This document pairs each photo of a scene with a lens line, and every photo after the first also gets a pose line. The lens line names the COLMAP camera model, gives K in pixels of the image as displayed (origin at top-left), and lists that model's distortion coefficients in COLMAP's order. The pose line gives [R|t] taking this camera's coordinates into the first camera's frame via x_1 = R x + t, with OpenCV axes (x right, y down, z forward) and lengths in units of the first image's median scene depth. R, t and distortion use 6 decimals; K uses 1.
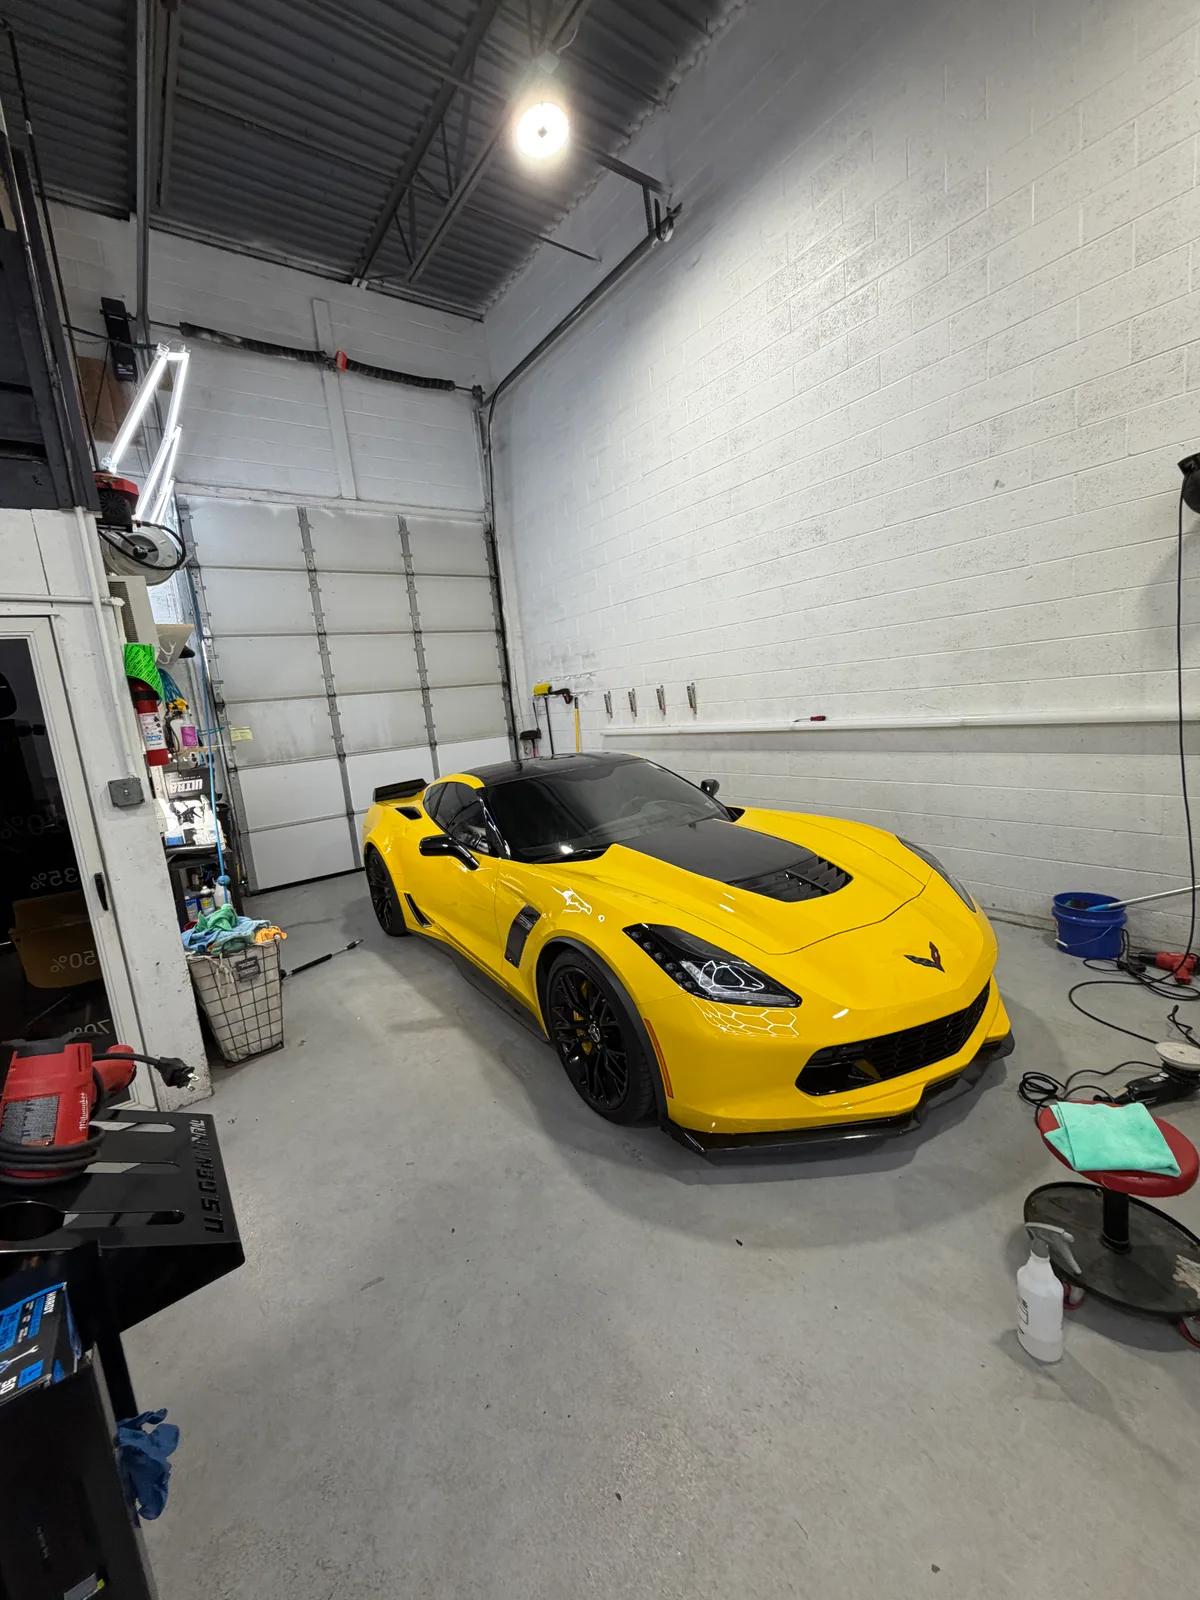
lens RADIAL K [[636.6, 0, 603.6], [0, 636.6, 795.3], [0, 0, 1]] dist [0.001312, -0.000500]
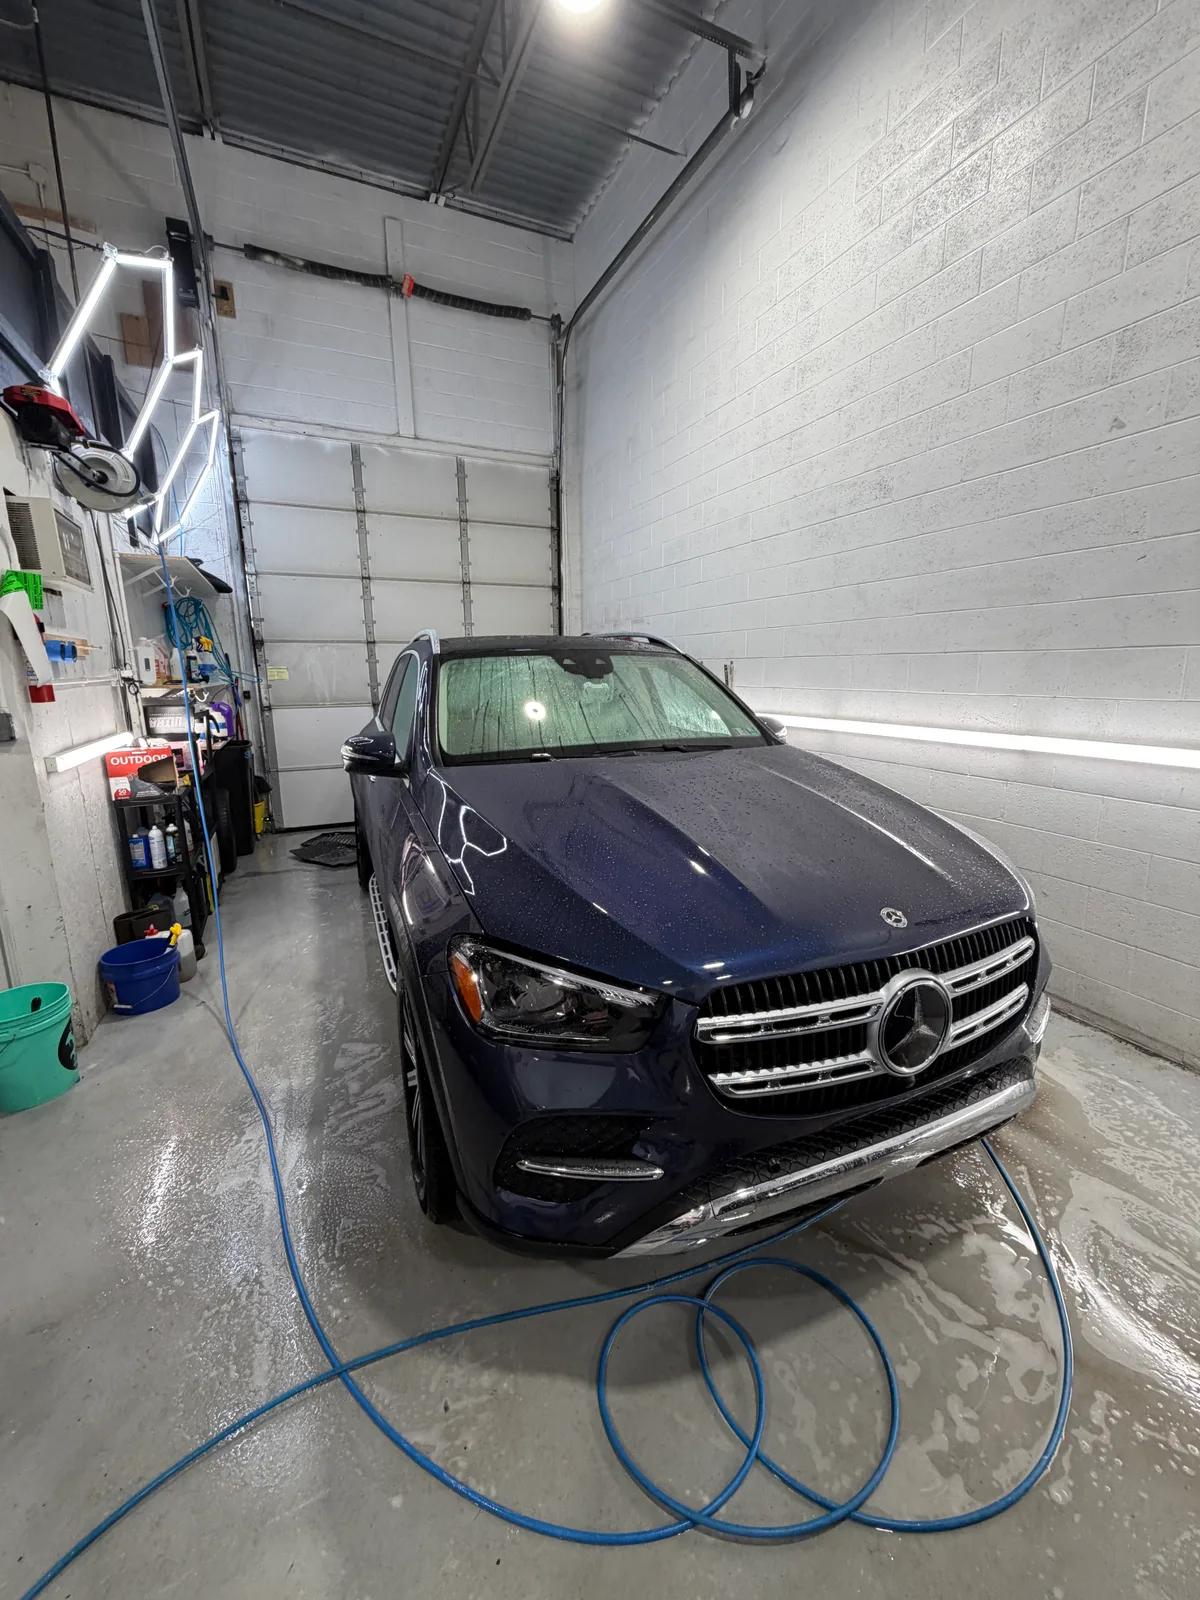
lens RADIAL K [[636.6, 0, 601.7], [0, 636.6, 796.0], [0, 0, 1]] dist [0.001312, -0.000500]
pose [[0.976974, 0.123581, -0.173921, 0.126804], [-0.113575, 0.991309, 0.066392, -0.028328], [0.180615, -0.045110, 0.982519, 0.091499]]
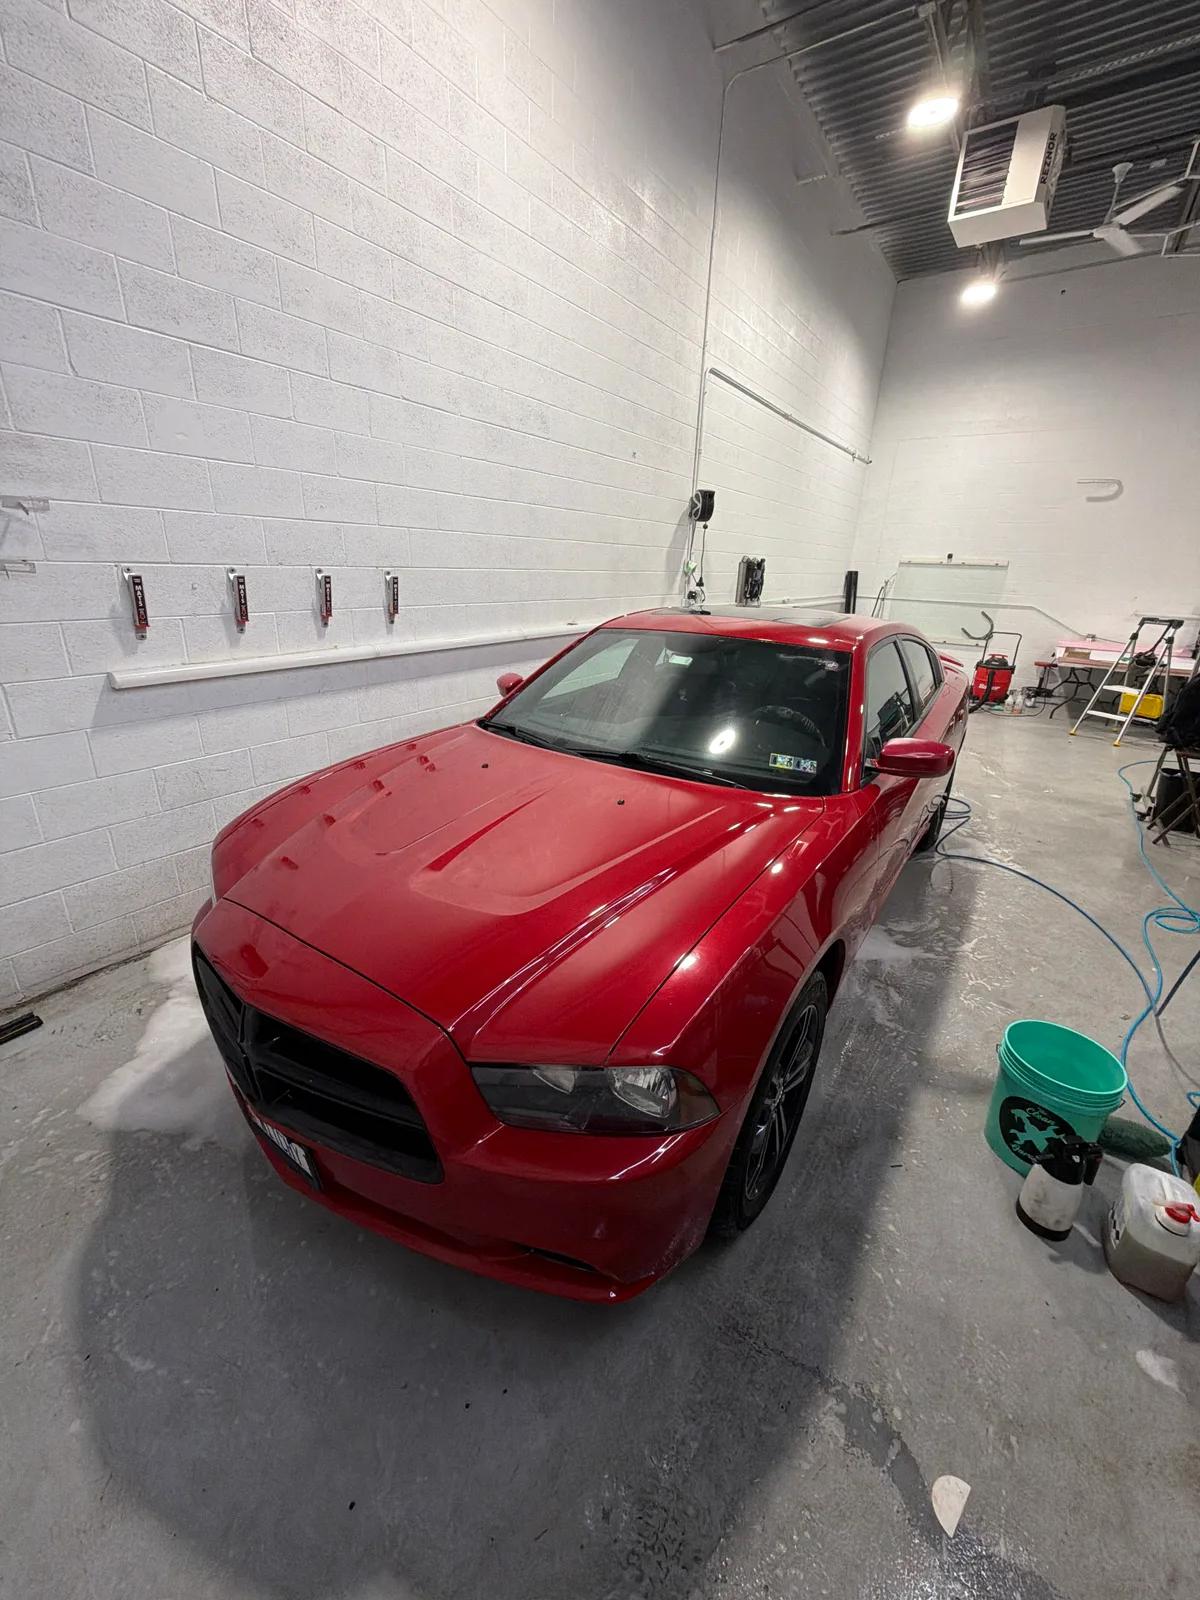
lens RADIAL K [[636.6, 0, 593.5], [0, 636.6, 802.1], [0, 0, 1]] dist [0.001312, -0.000500]
pose [[-0.324630, -0.241632, 0.914456, -0.484509], [0.153379, 0.940573, 0.302982, -0.112204], [-0.933322, 0.238615, -0.268277, 0.935622]]
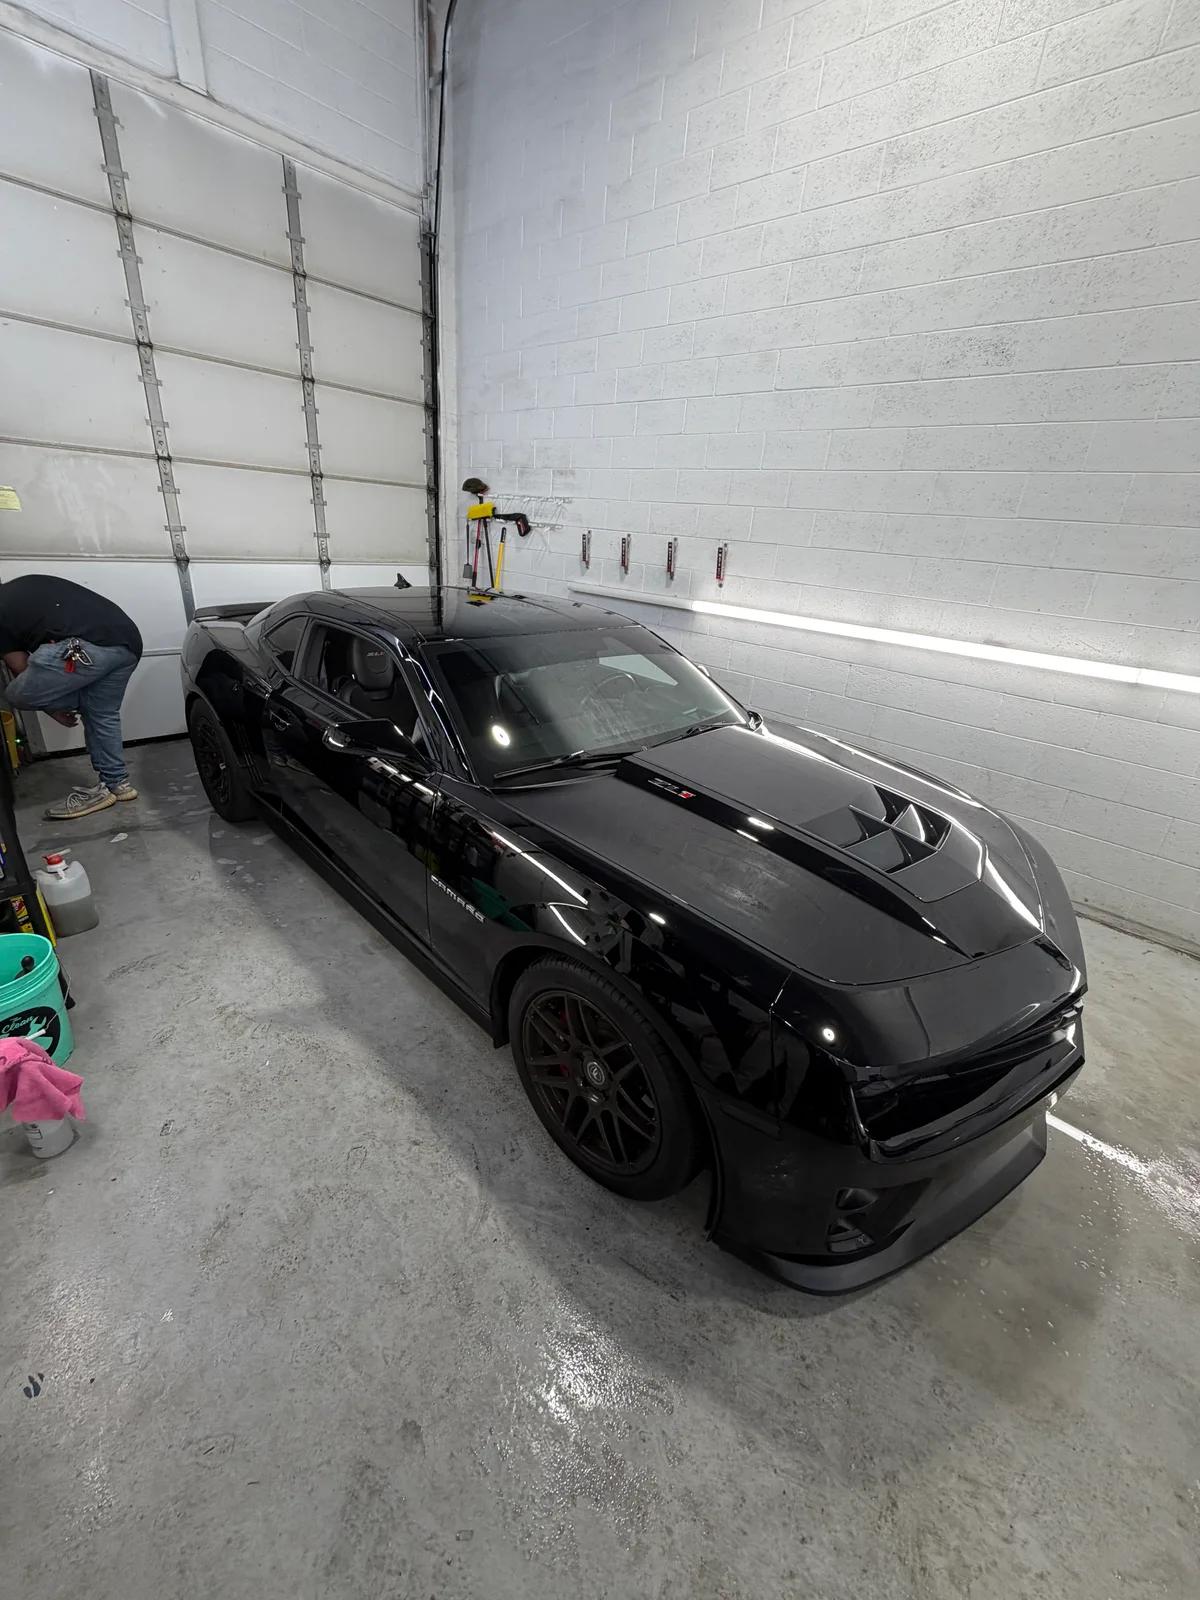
lens RADIAL K [[636.6, 0, 604.5], [0, 636.6, 795.3], [0, 0, 1]] dist [0.001312, -0.000500]
pose [[0.967837, 0.082834, 0.237551, -0.132946], [-0.137944, 0.964372, 0.225740, -0.039052], [-0.210389, -0.251249, 0.944781, 0.237683]]
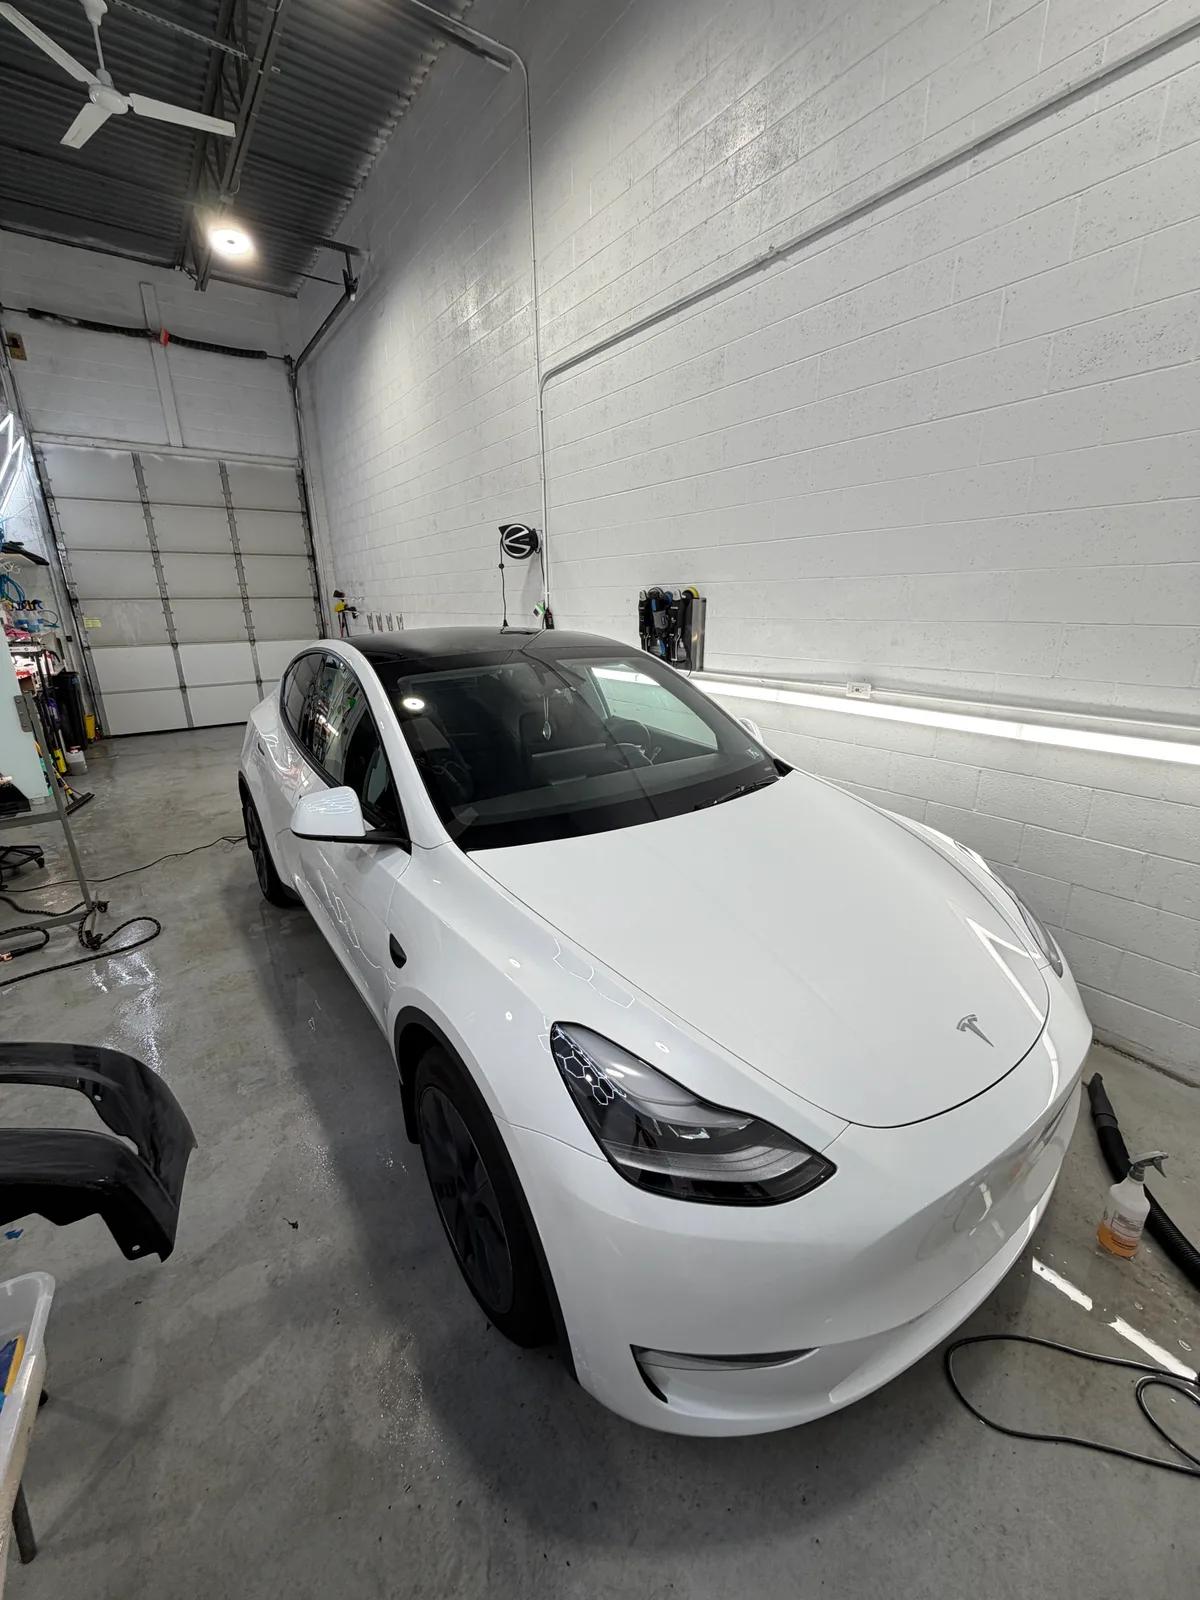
lens RADIAL K [[636.6, 0, 599.6], [0, 636.6, 796.5], [0, 0, 1]] dist [0.001312, -0.000500]
pose [[0.996729, 0.077556, 0.022730, 0.527689], [-0.080012, 0.986583, 0.142310, -0.007503], [-0.011388, -0.143663, 0.989561, -0.444454]]
